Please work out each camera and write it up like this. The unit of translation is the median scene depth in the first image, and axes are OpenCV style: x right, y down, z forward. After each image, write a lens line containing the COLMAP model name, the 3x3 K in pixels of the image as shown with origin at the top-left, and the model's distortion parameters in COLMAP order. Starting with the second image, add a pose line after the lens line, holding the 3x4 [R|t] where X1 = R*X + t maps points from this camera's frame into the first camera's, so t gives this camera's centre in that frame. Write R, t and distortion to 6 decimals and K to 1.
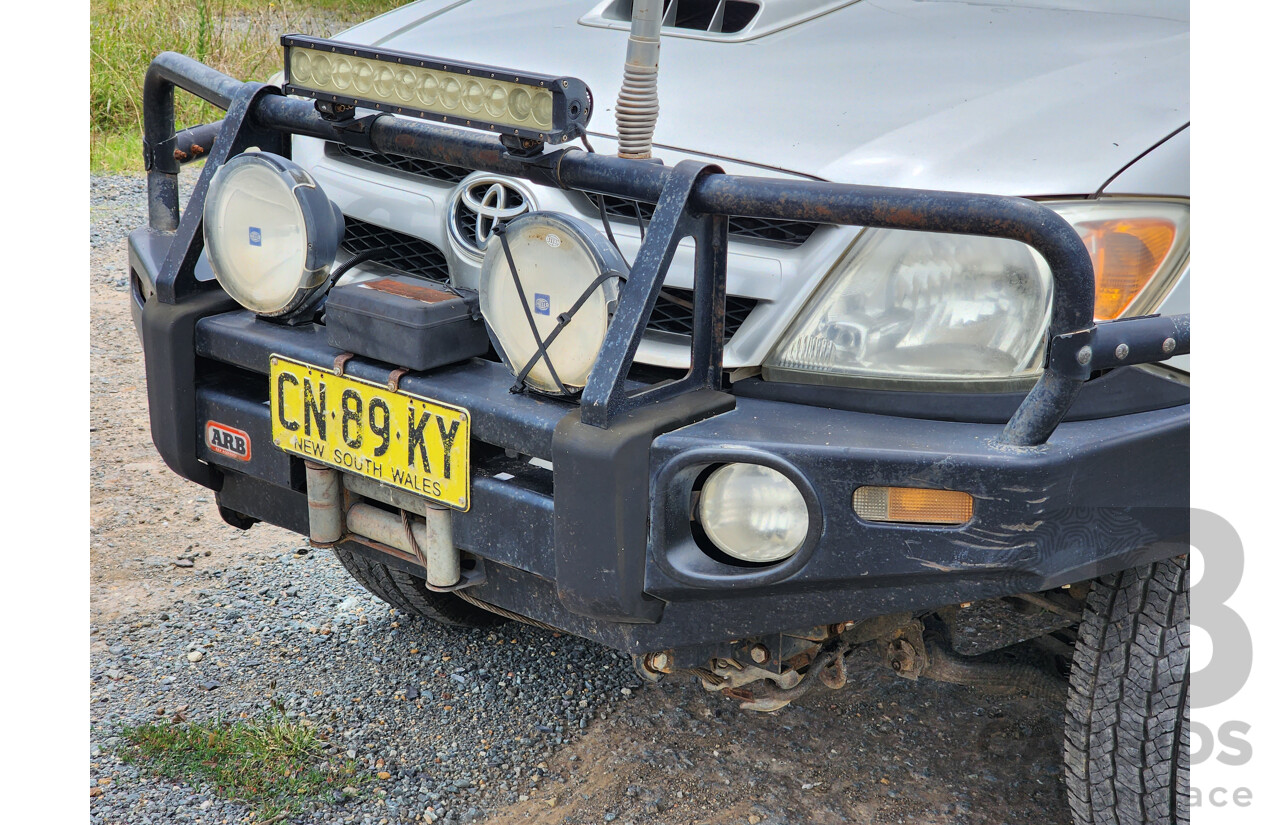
lens RADIAL K [[2439.6, 0, 640.0], [0, 2439.6, 412.5], [0, 0, 1]] dist [-0.179086, 0.076481]
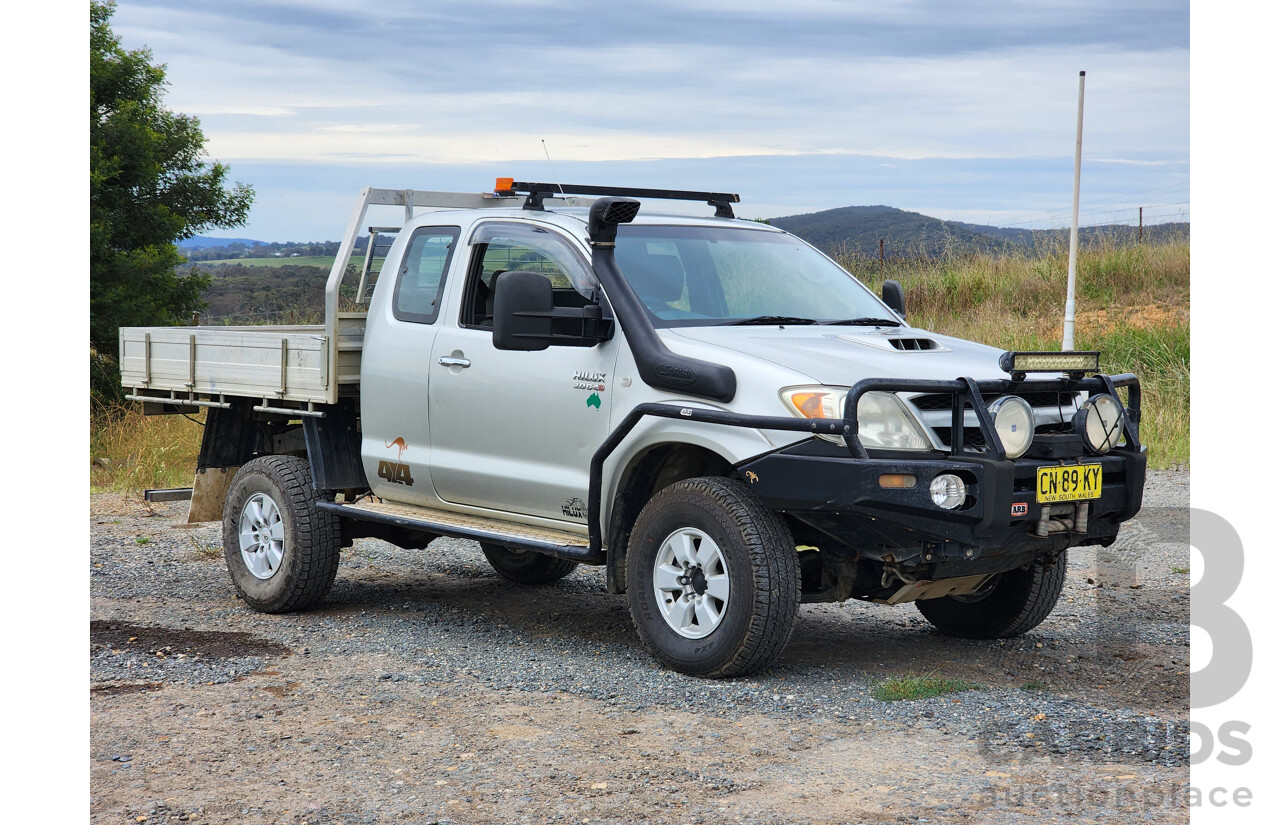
lens RADIAL K [[2159.9, 0, 617.0], [0, 2159.9, 412.6], [0, 0, 1]] dist [-0.011170, 0.075684]
pose [[0.149338, -0.080062, 0.985540, -2.692359], [0.276028, 0.960468, 0.036199, -0.311764], [-0.949477, 0.266631, 0.165534, 1.078109]]
